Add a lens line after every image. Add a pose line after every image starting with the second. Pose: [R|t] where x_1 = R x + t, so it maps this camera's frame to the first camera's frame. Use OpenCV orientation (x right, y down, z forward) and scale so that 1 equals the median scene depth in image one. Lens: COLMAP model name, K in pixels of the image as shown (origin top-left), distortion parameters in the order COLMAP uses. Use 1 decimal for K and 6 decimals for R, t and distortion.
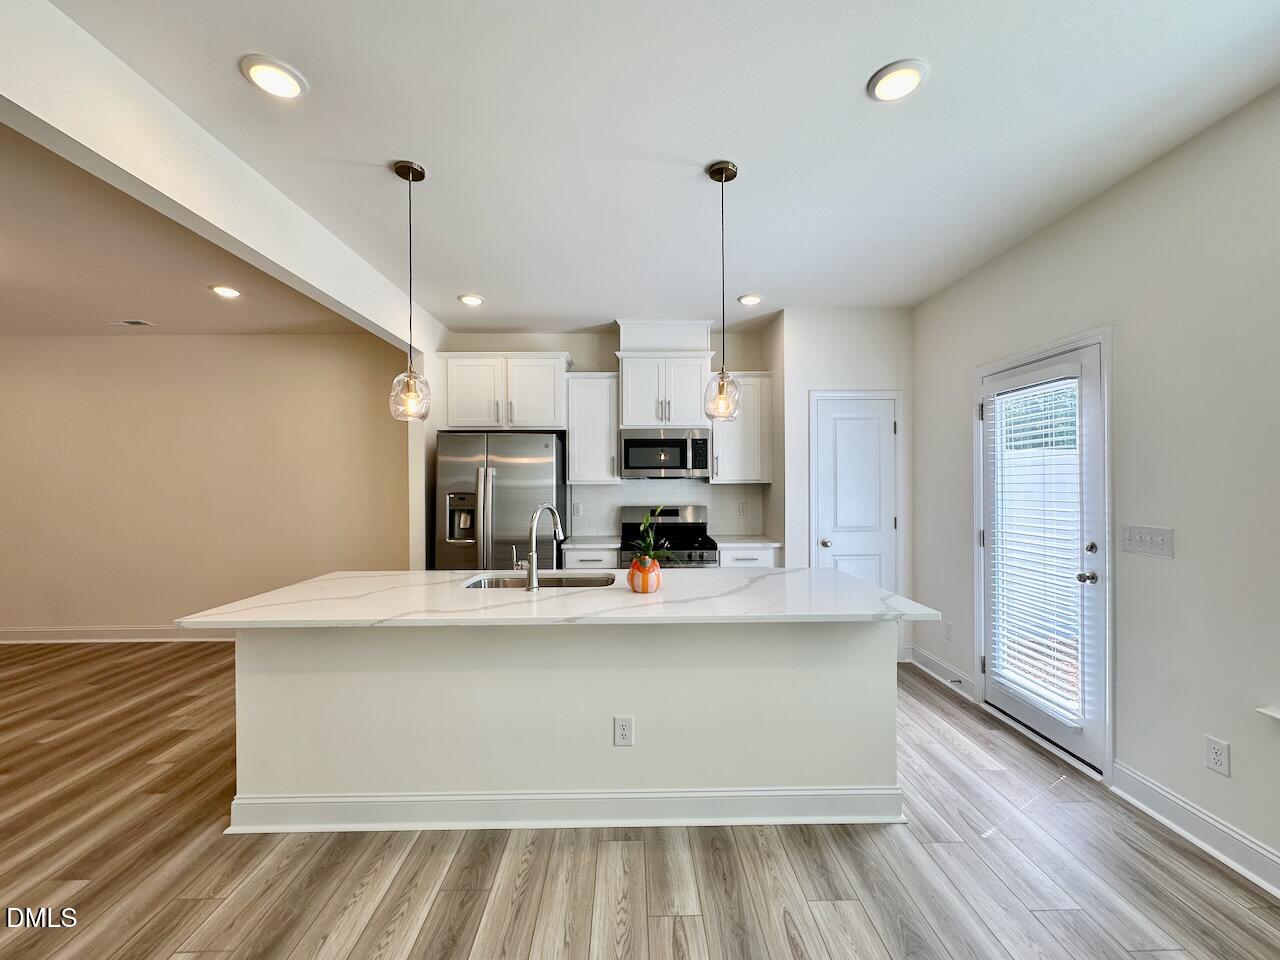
lens RADIAL K [[515.7, 0, 639.0], [0, 515.7, 482.2], [0, 0, 1]] dist [-0.000965, 0.000259]
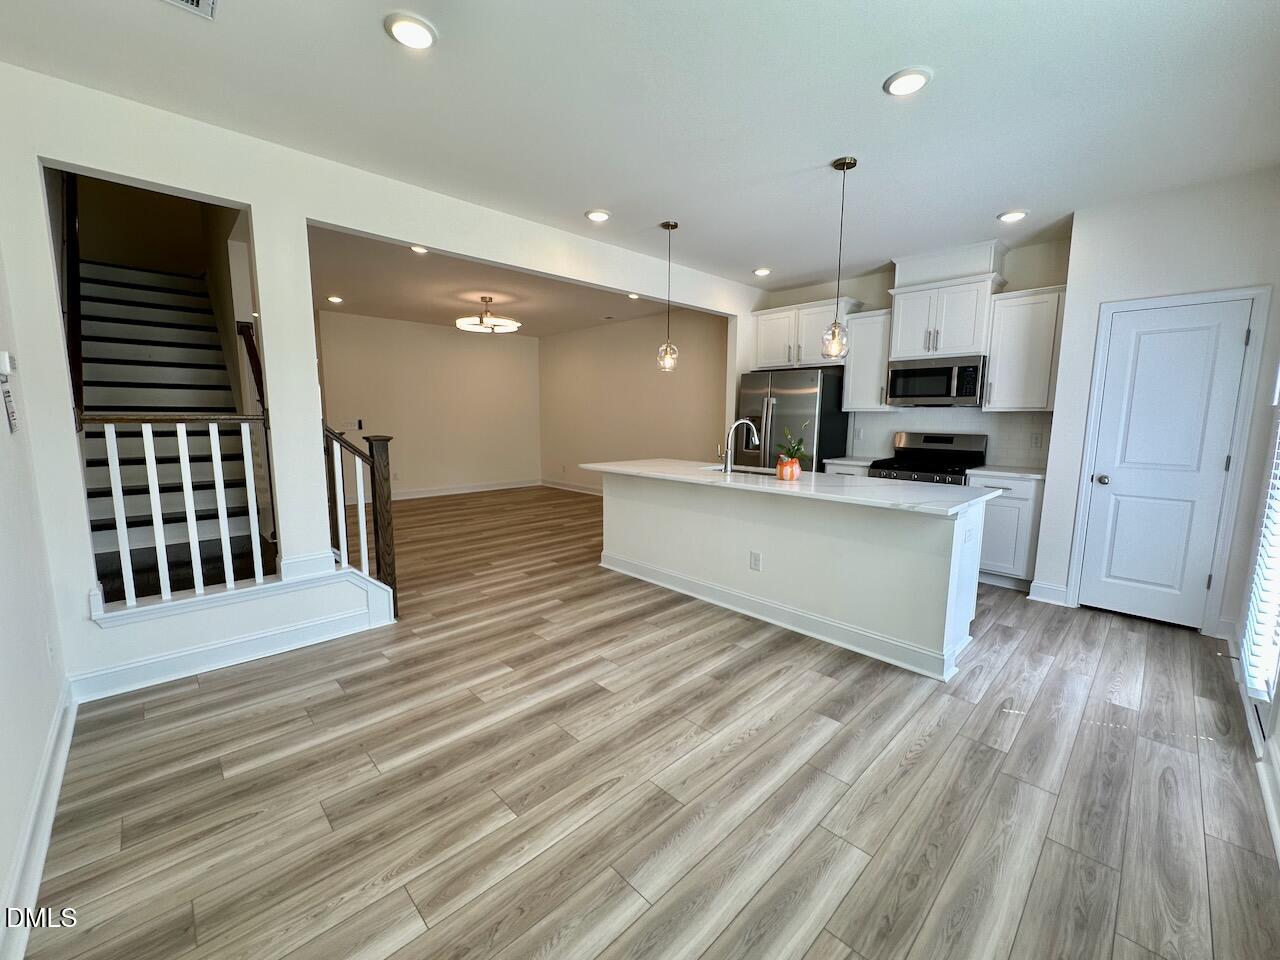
lens RADIAL K [[515.7, 0, 641.1], [0, 515.7, 480.7], [0, 0, 1]] dist [-0.000965, 0.000259]
pose [[0.681145, 0.103251, -0.724831, 0.471180], [-0.012743, 0.991528, 0.129267, 0.016802], [0.732037, -0.078814, 0.676690, -0.179432]]
